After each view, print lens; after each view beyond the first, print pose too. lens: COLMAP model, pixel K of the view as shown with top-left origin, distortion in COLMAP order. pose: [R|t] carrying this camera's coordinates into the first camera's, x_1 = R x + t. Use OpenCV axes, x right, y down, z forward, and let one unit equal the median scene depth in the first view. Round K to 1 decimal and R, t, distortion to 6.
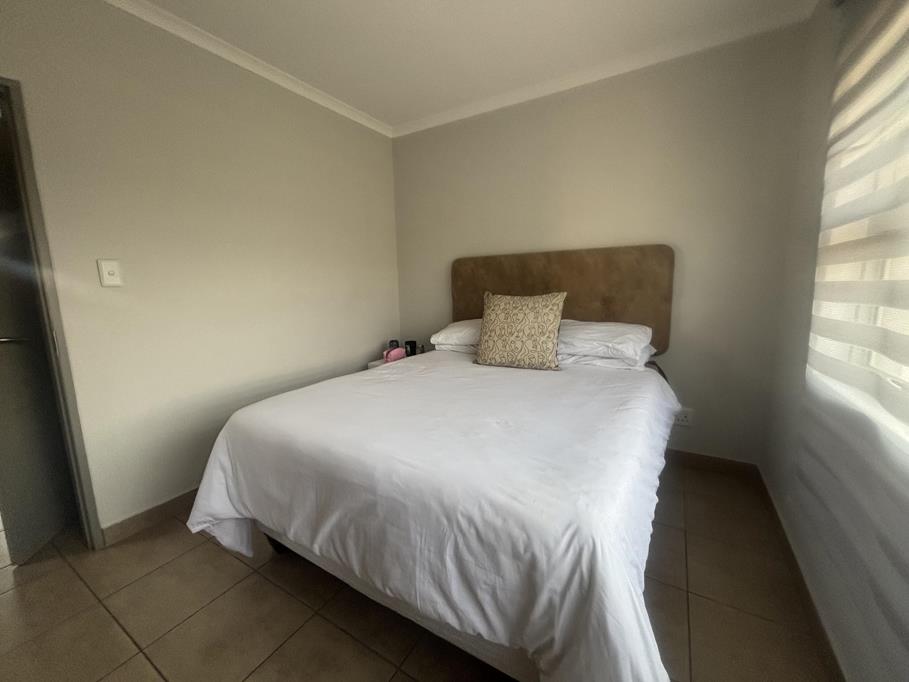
lens RADIAL K [[360.4, 0, 452.9], [0, 360.4, 340.7], [0, 0, 1]] dist [0.000755, 0.000059]
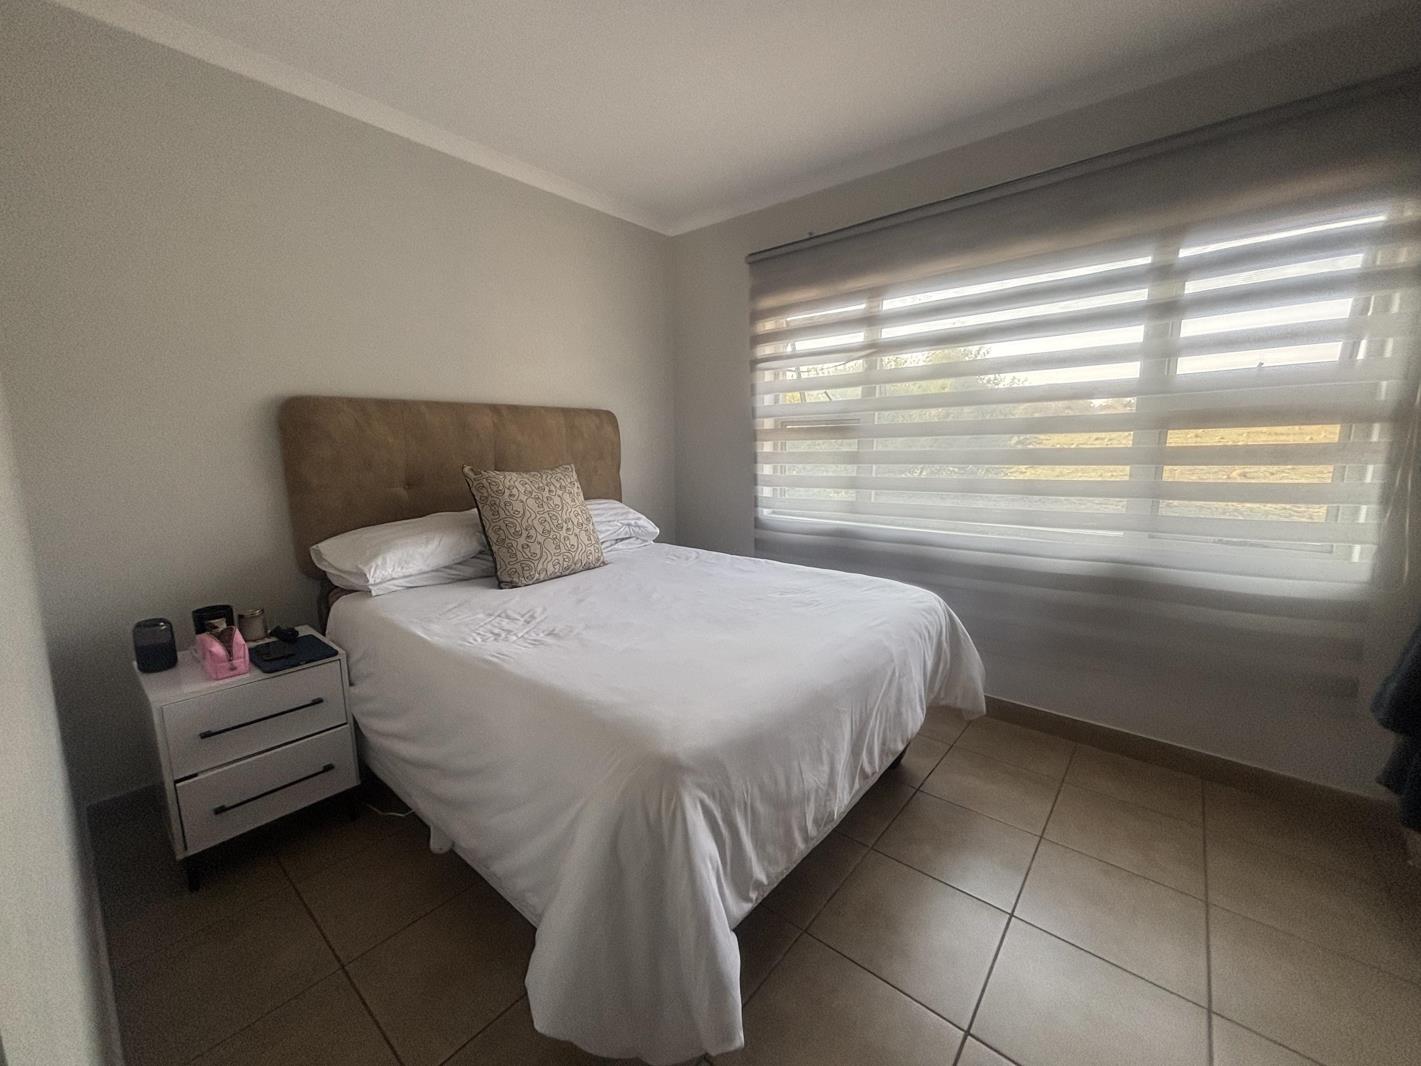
lens RADIAL K [[563.4, 0, 708.0], [0, 563.4, 532.5], [0, 0, 1]] dist [0.000755, 0.000059]
pose [[0.146848, -0.131285, 0.980408, -0.835967], [0.157805, 0.981568, 0.107804, -0.079151], [-0.976490, 0.138883, 0.164859, 0.566293]]
